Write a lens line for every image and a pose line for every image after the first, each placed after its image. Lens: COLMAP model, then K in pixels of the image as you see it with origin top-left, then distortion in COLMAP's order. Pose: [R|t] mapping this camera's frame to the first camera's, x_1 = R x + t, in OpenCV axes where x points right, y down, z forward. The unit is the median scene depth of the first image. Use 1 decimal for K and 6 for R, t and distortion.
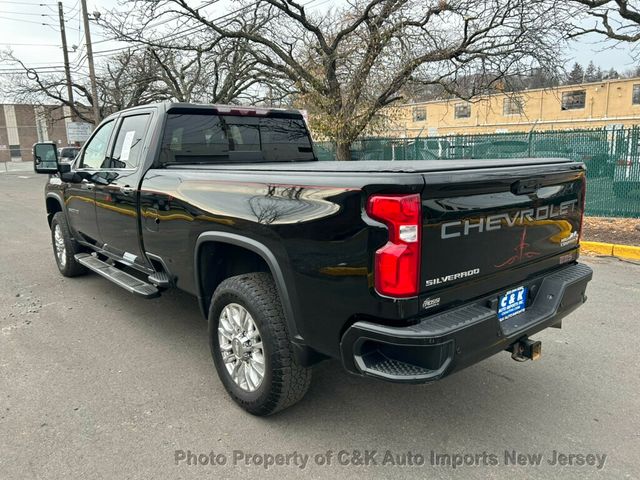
lens RADIAL K [[486.8, 0, 318.9], [0, 486.8, 236.5], [0, 0, 1]] dist [0.068294, -0.075519]
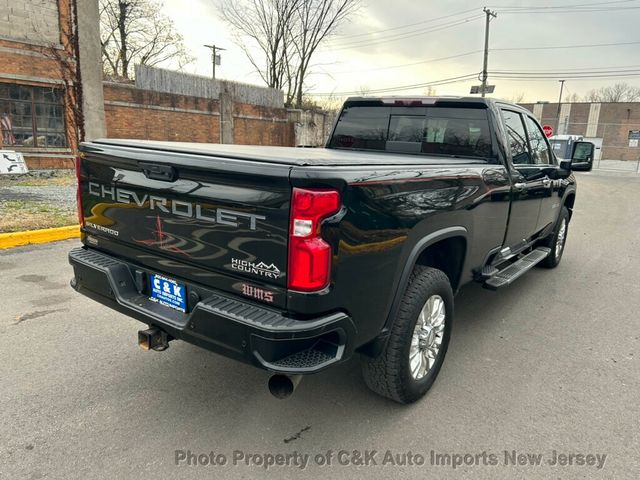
lens RADIAL K [[485.9, 0, 320.0], [0, 485.9, 242.2], [0, 0, 1]] dist [0.075578, -0.086921]
pose [[0.231380, 0.241173, -0.942496, 0.933352], [-0.229521, 0.954971, 0.188018, -0.145967], [0.945401, 0.172819, 0.276316, 0.687455]]
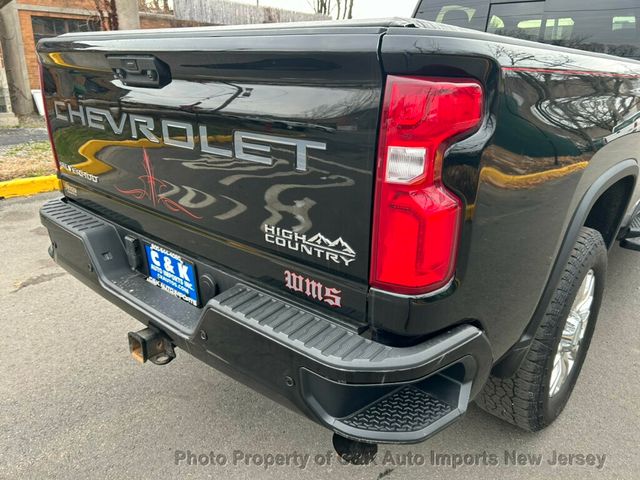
lens RADIAL K [[485.9, 0, 320.0], [0, 485.9, 242.2], [0, 0, 1]] dist [0.075578, -0.086921]
pose [[0.139775, 0.353063, -0.925100, 0.672680], [-0.198391, 0.925312, 0.323169, -0.093999], [0.970105, 0.138360, 0.199379, 0.724880]]
